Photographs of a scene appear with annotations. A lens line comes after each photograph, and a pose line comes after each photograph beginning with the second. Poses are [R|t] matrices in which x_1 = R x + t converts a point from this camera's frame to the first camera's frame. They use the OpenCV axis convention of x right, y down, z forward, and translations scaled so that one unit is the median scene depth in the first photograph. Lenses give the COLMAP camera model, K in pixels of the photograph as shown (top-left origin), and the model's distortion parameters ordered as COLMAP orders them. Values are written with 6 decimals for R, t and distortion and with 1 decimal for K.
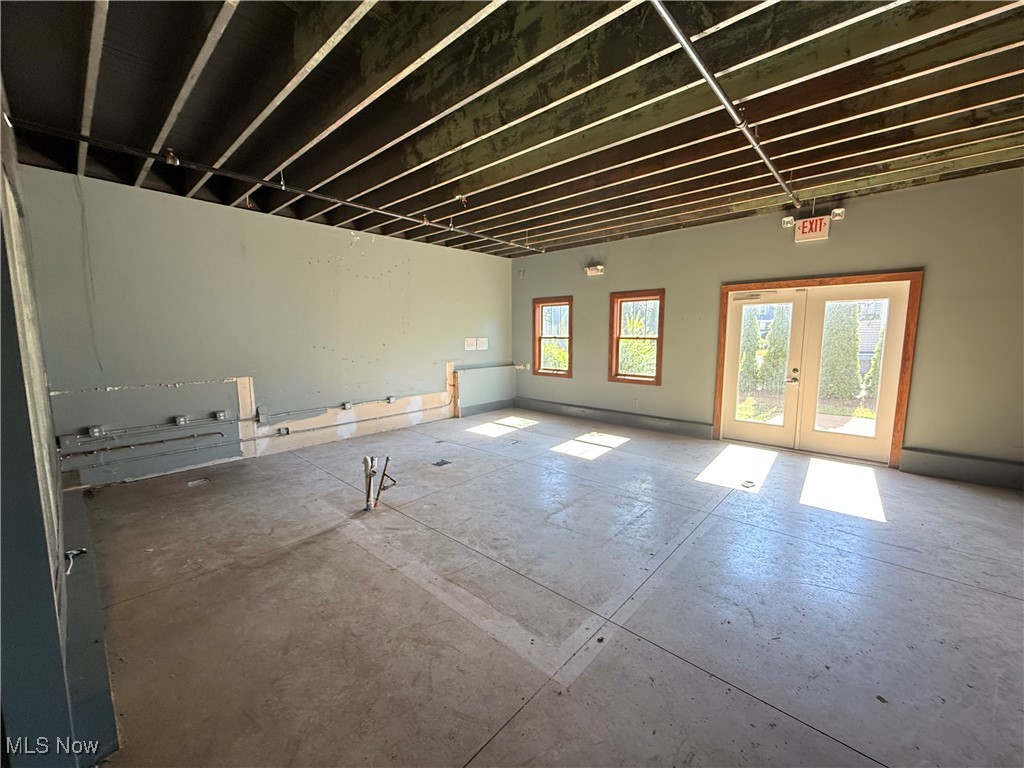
lens RADIAL K [[407.1, 0, 510.8], [0, 407.1, 384.1], [0, 0, 1]] dist [-0.002735, -0.000113]
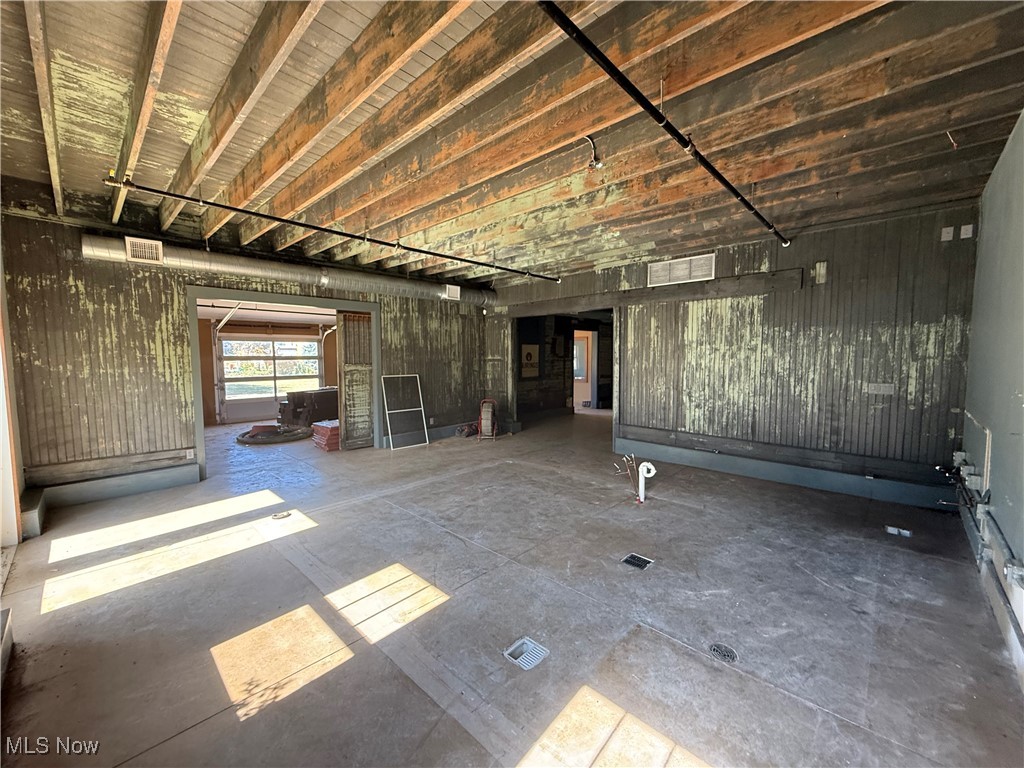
lens RADIAL K [[407.1, 0, 512.3], [0, 407.1, 381.4], [0, 0, 1]] dist [-0.002735, -0.000113]
pose [[-0.999770, 0.010126, 0.018893, 0.008596], [0.013530, 0.981732, 0.189789, -0.224924], [-0.016626, 0.190001, -0.981643, 1.723787]]
